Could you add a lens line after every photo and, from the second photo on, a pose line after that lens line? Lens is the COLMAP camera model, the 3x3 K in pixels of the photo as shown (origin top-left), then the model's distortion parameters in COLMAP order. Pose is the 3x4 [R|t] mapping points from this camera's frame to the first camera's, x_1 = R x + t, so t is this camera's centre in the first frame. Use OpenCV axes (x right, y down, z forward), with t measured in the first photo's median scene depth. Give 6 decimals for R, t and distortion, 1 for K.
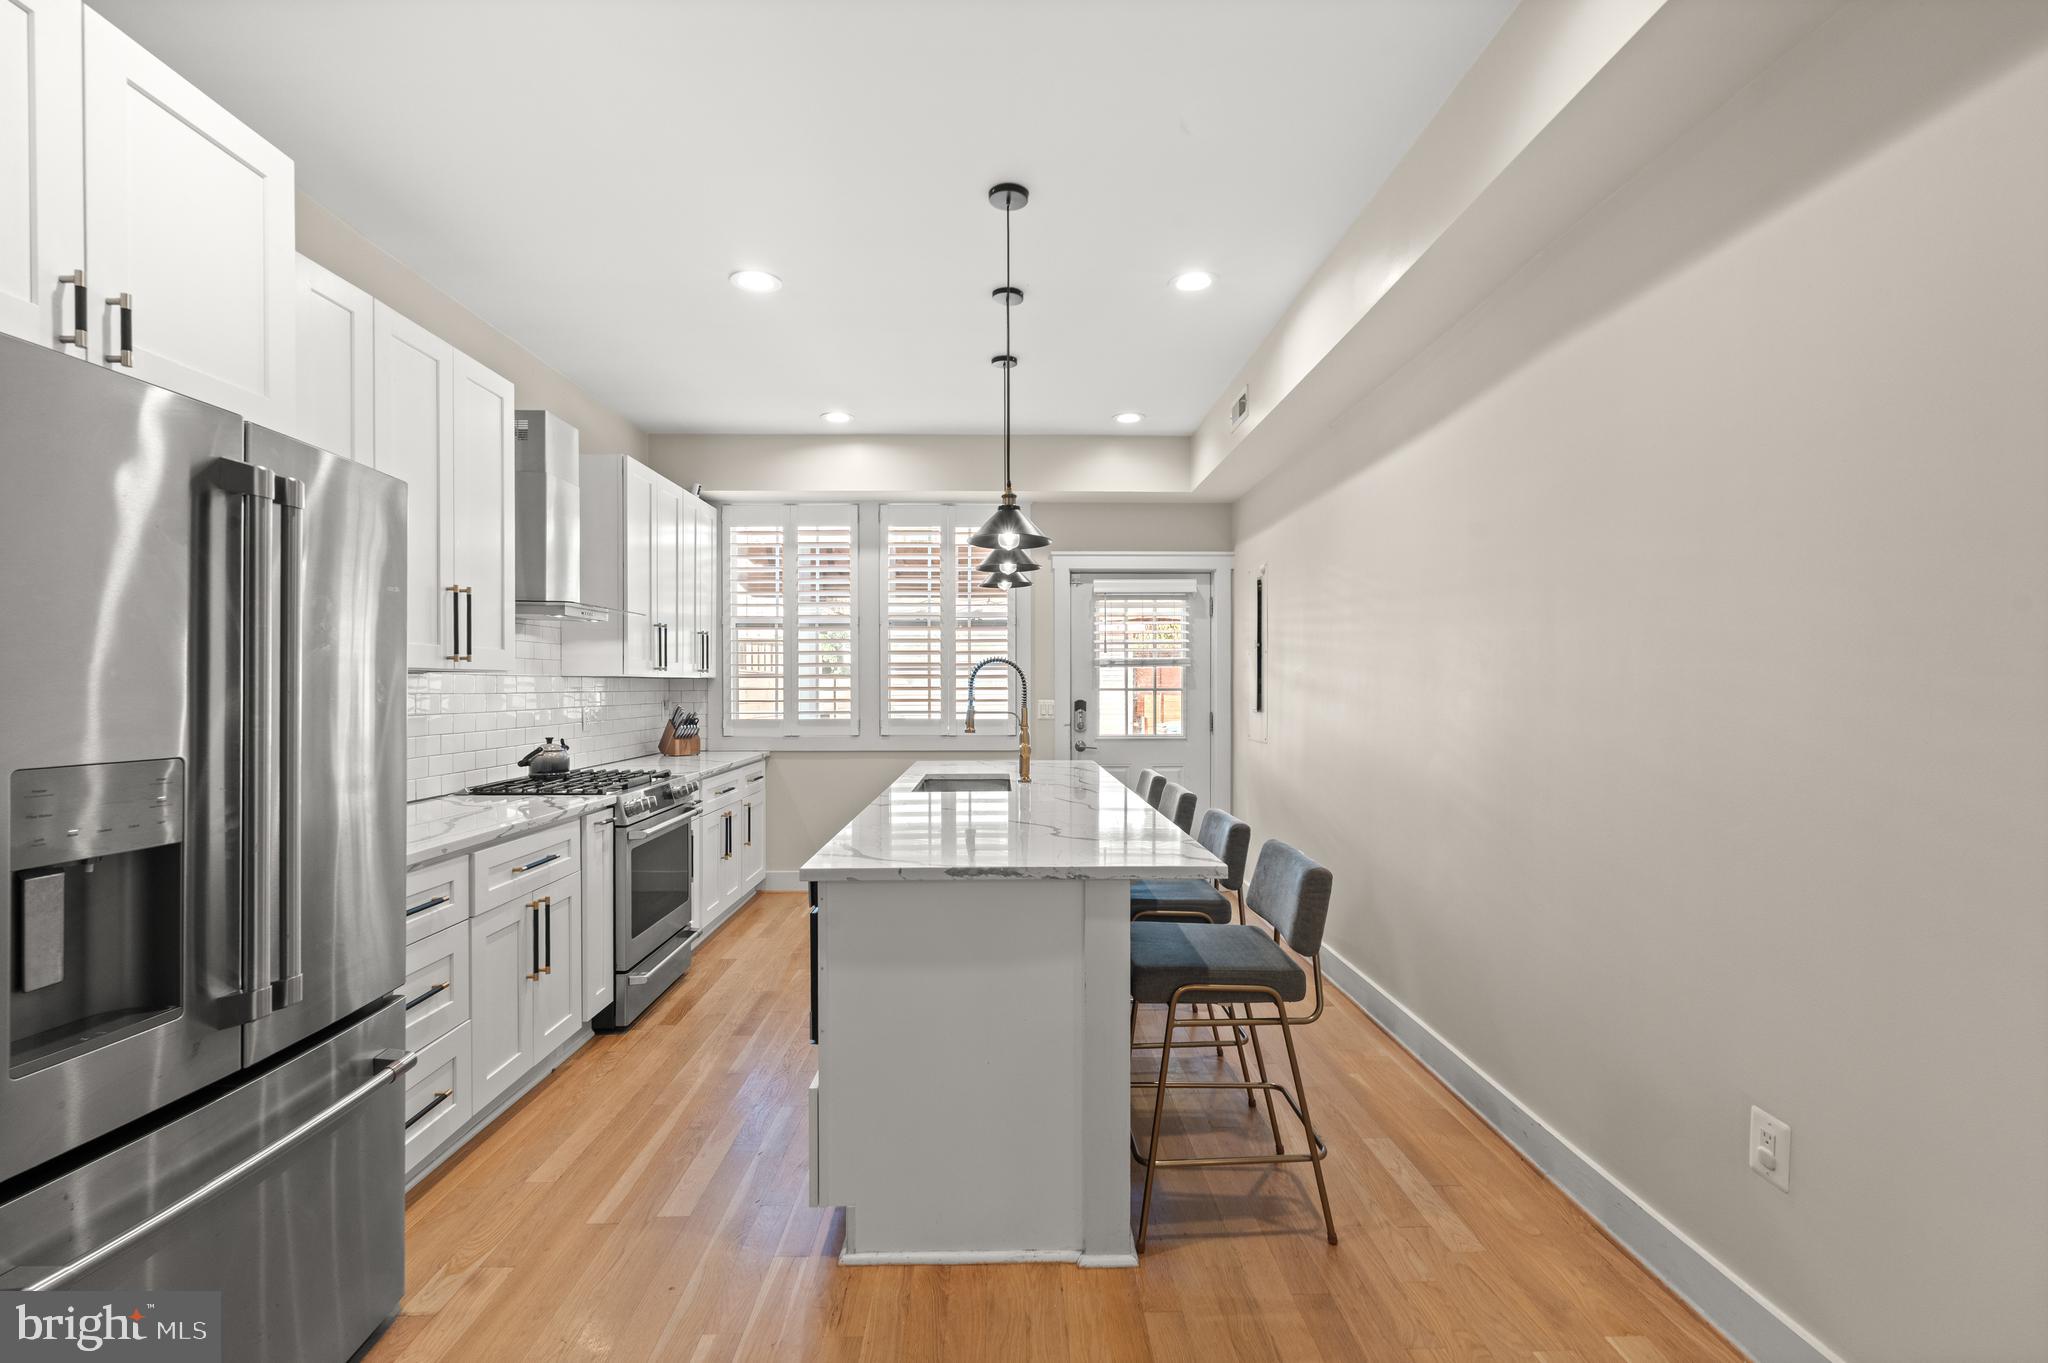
lens RADIAL K [[918.7, 0, 1027.4], [0, 918.7, 680.6], [0, 0, 1]] dist [-0.002659, 0.001076]
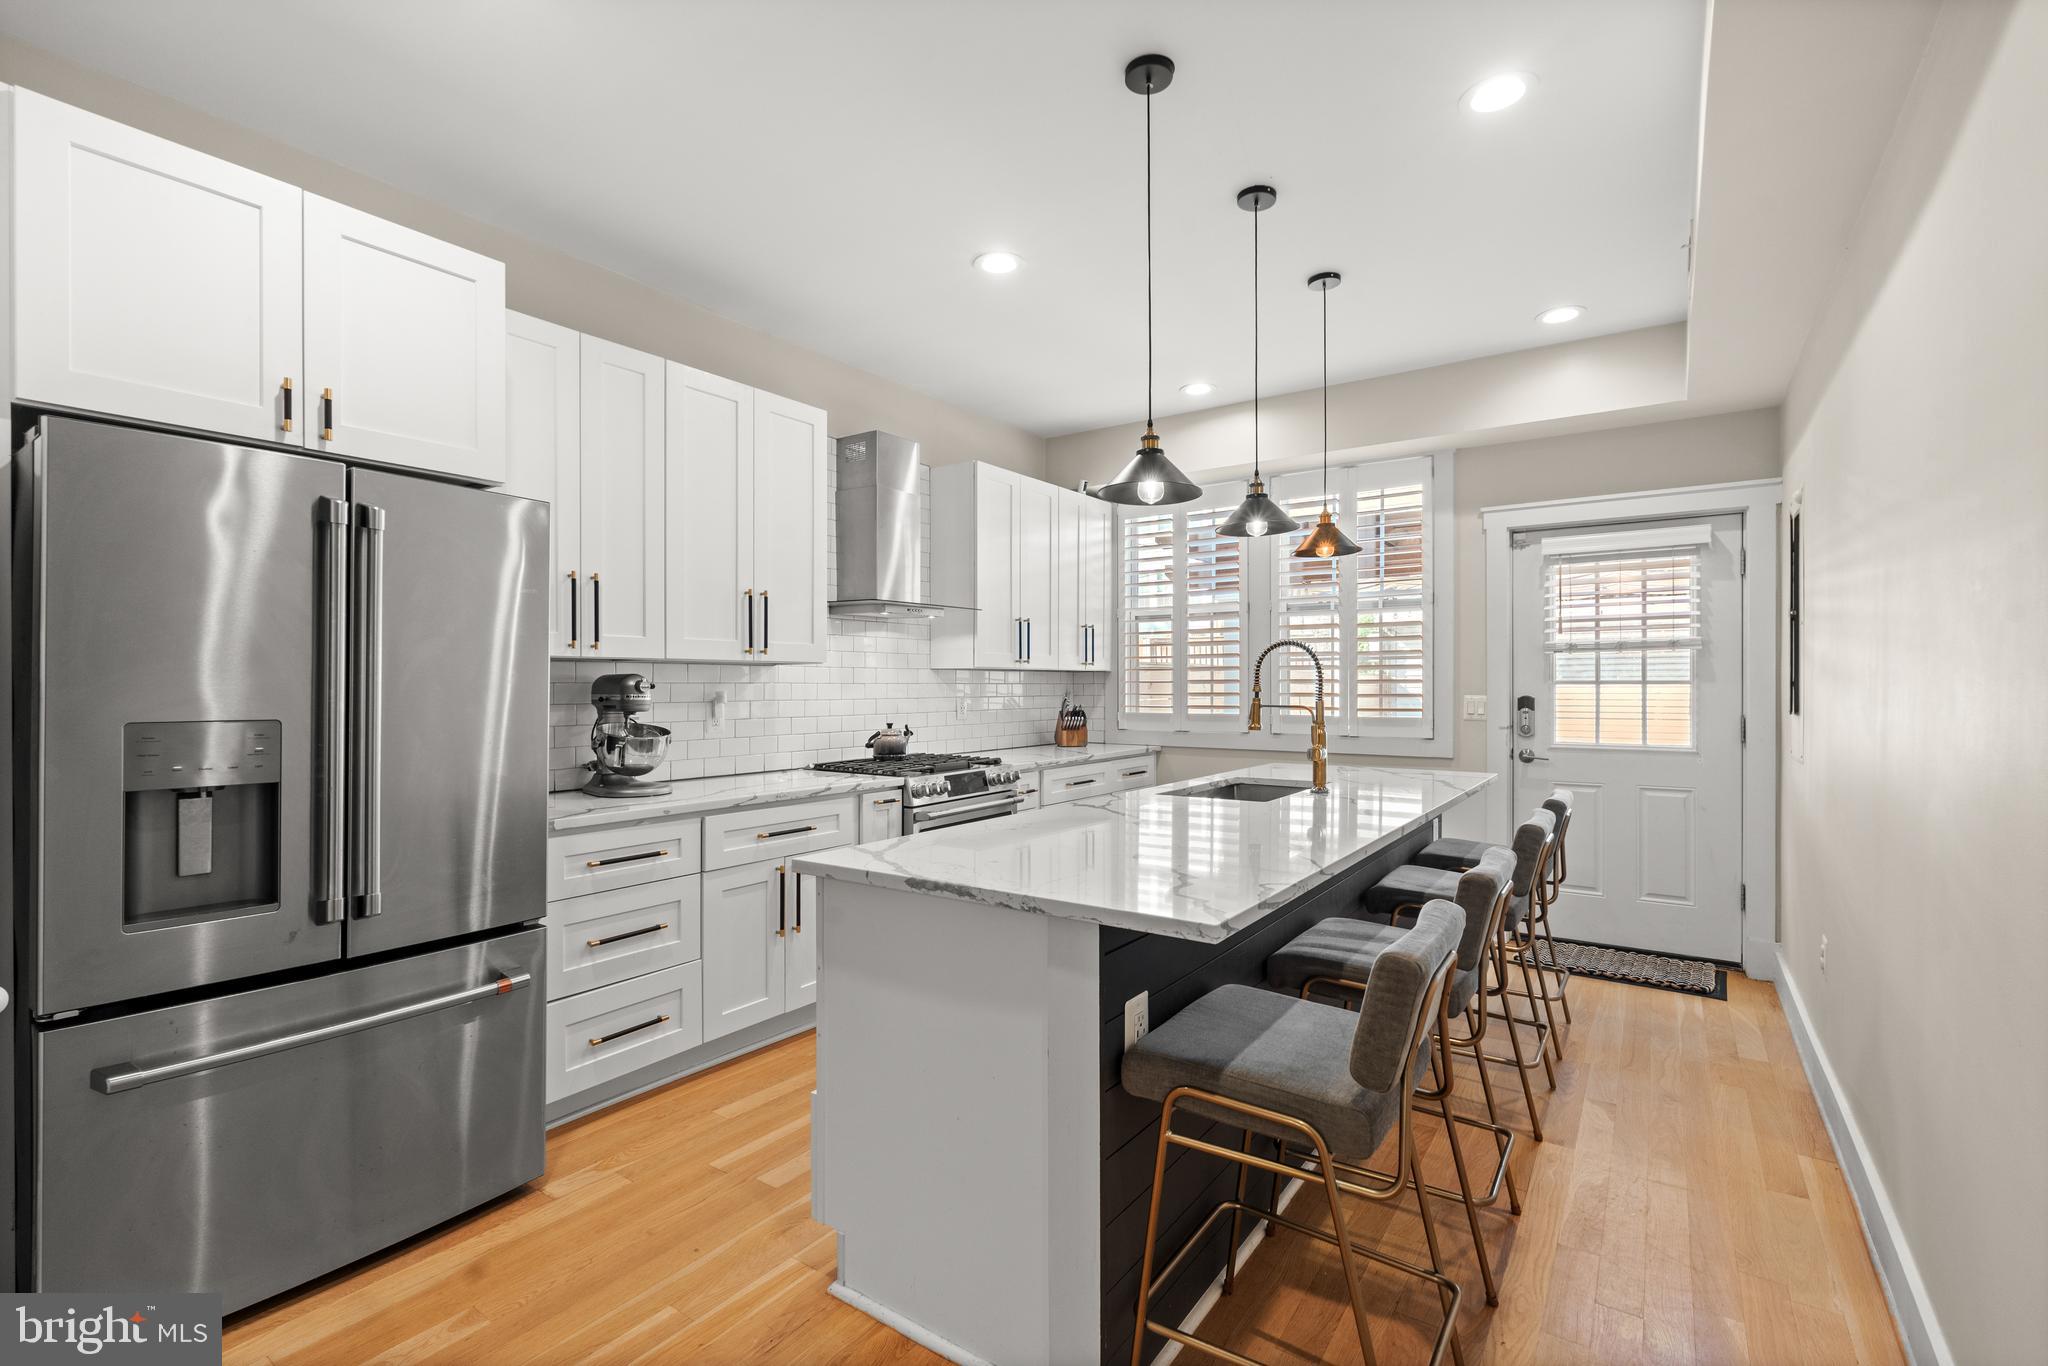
lens RADIAL K [[918.7, 0, 1015.7], [0, 918.7, 673.9], [0, 0, 1]] dist [-0.002659, 0.001076]
pose [[0.805221, -0.006717, -0.592937, 0.239160], [0.003295, 0.999971, -0.006853, 0.009294], [0.592966, 0.003564, 0.805220, 0.173488]]
